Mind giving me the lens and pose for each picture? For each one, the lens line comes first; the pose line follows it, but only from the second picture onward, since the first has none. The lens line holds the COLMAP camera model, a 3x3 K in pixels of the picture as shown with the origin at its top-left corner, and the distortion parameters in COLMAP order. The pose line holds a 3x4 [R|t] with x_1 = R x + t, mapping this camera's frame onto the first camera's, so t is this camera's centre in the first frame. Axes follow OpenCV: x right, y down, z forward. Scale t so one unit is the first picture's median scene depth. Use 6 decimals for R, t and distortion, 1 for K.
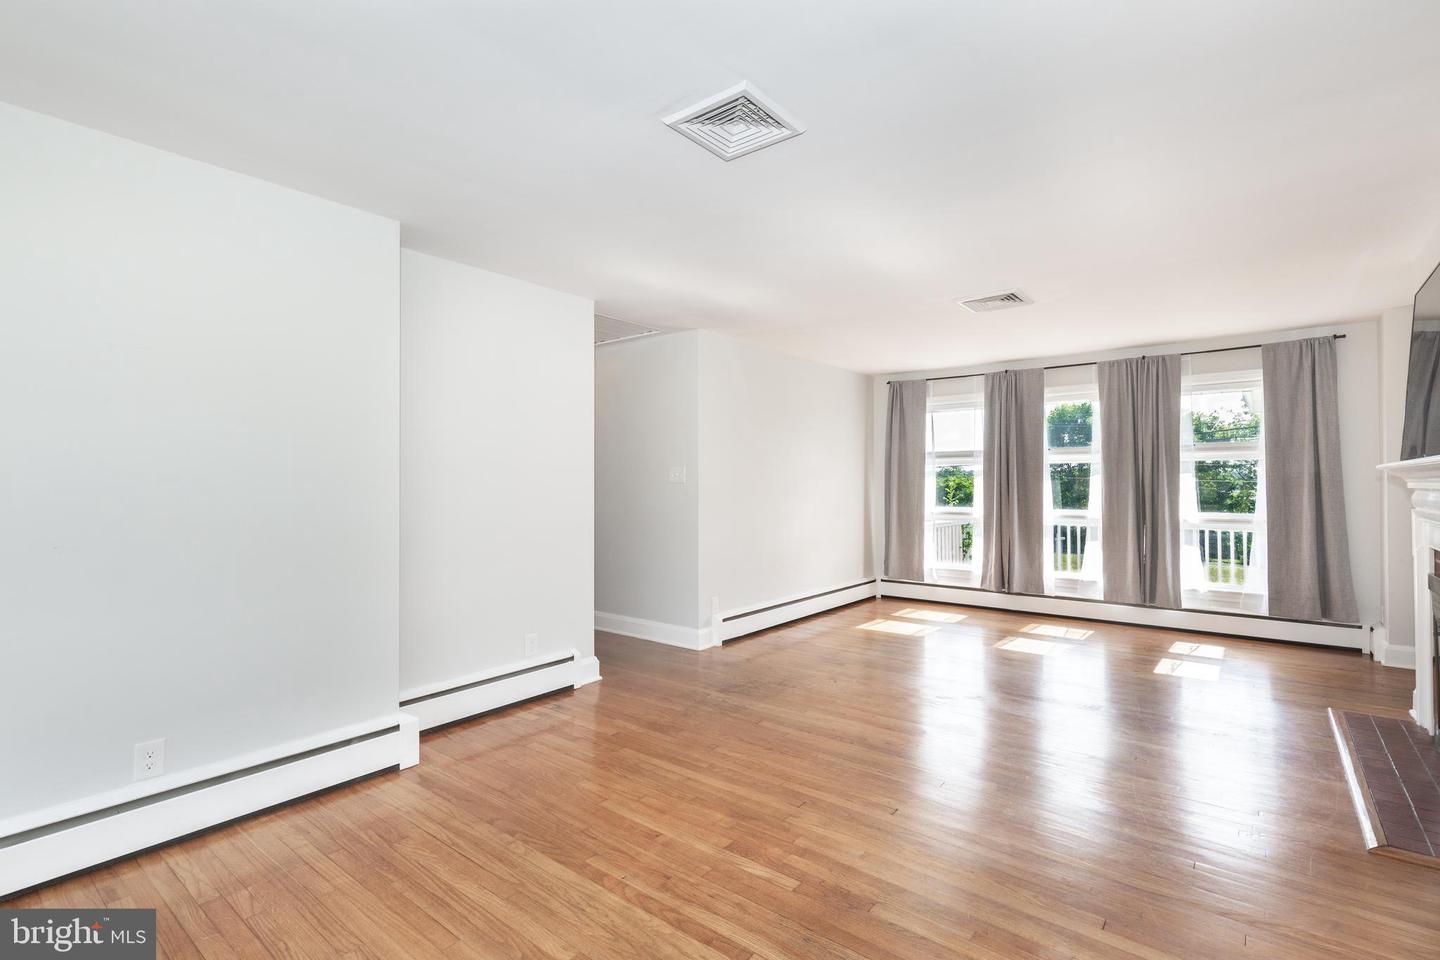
lens RADIAL K [[666.1, 0, 721.6], [0, 666.1, 480.9], [0, 0, 1]] dist [0.003501, 0.000553]
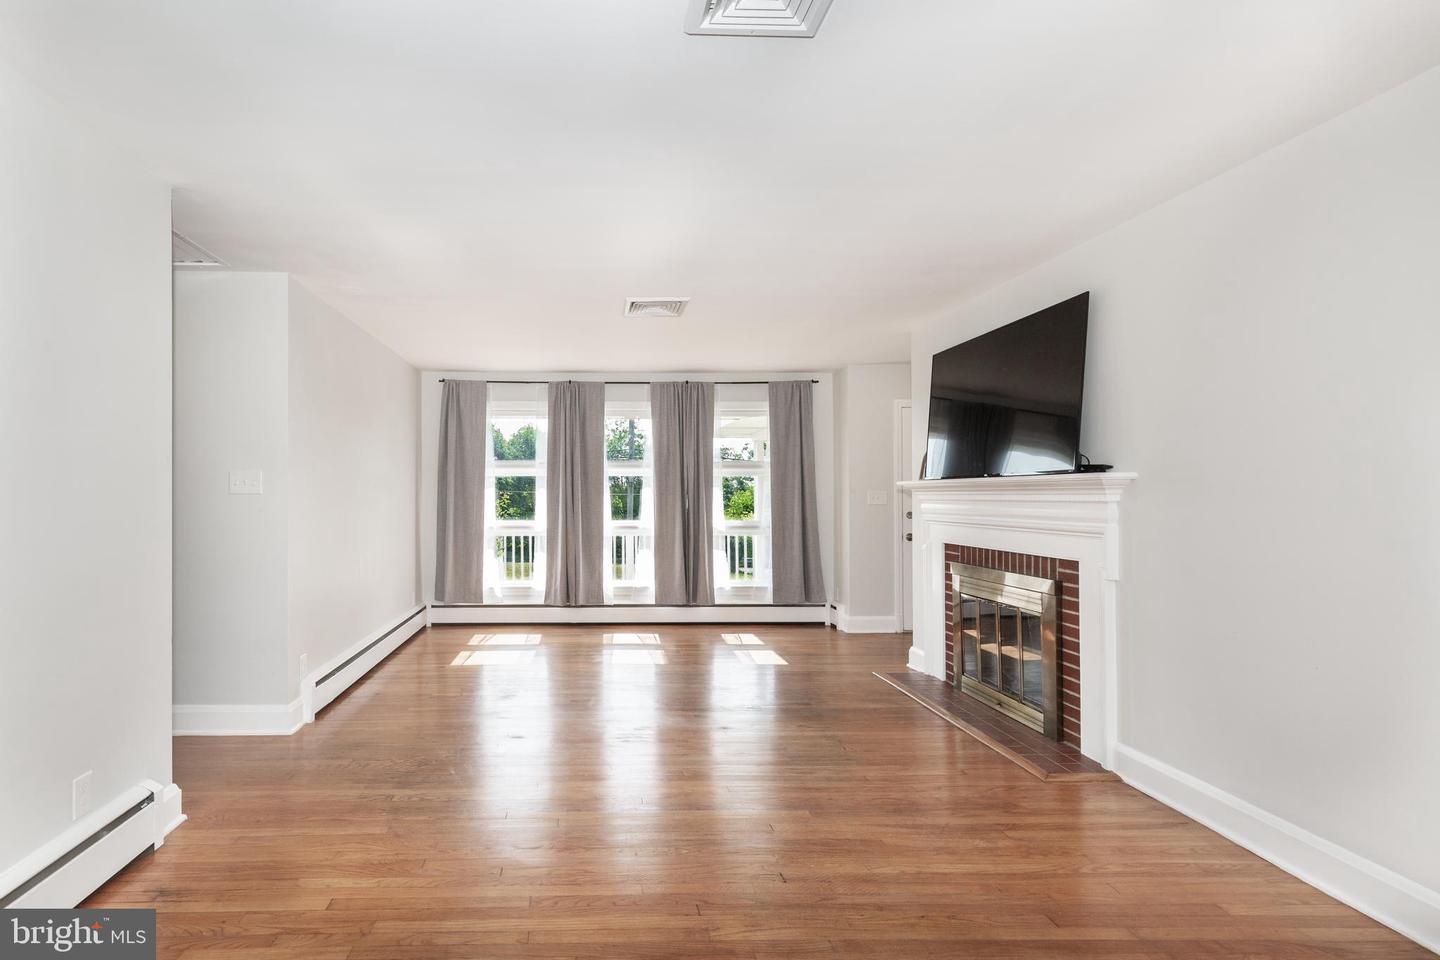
lens RADIAL K [[697.5, 0, 623.4], [0, 697.5, 484.3], [0, 0, 1]] dist [0.014536, -0.000702]
pose [[0.771304, 0.011643, 0.636360, -0.175940], [-0.003249, 0.999892, -0.014357, 0.002403], [-0.636458, 0.009007, 0.771258, 0.160239]]
